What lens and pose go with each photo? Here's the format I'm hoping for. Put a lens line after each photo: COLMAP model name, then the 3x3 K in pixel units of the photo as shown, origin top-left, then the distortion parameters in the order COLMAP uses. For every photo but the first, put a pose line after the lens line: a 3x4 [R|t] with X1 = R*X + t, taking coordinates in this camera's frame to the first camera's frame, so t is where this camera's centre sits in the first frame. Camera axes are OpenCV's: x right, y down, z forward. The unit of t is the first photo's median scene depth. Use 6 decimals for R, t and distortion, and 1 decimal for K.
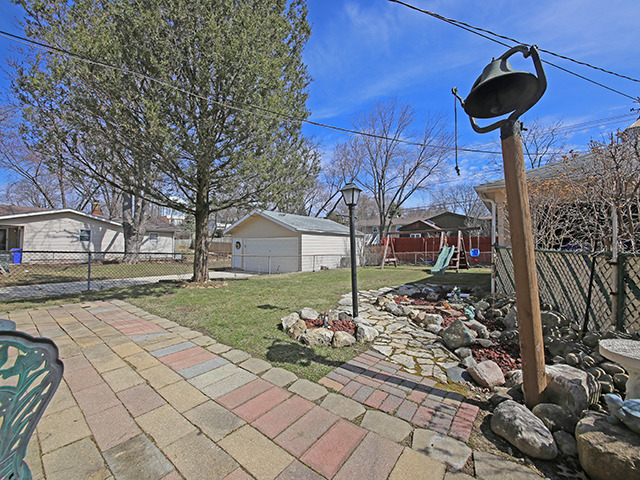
lens RADIAL K [[254.2, 0, 322.4], [0, 254.2, 242.9], [0, 0, 1]] dist [-0.004742, -0.003767]
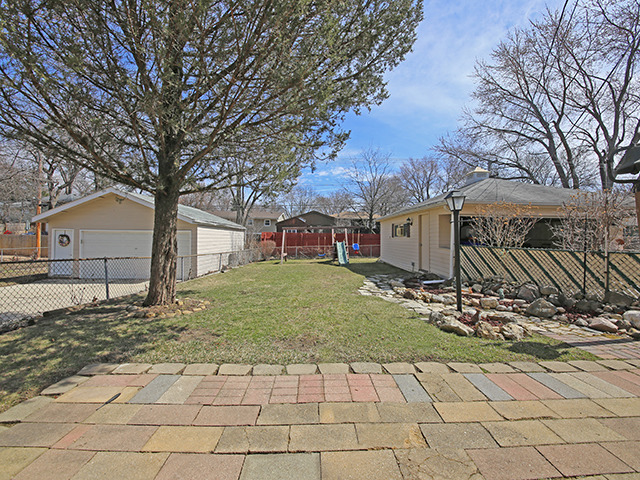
lens RADIAL K [[254.2, 0, 320.0], [0, 254.2, 238.8], [0, 0, 1]] dist [-0.004742, -0.003767]
pose [[0.769606, 0.003298, 0.638510, -1.711435], [-0.012803, 0.999865, 0.010267, -0.058421], [-0.638390, -0.016076, 0.769545, 0.822731]]
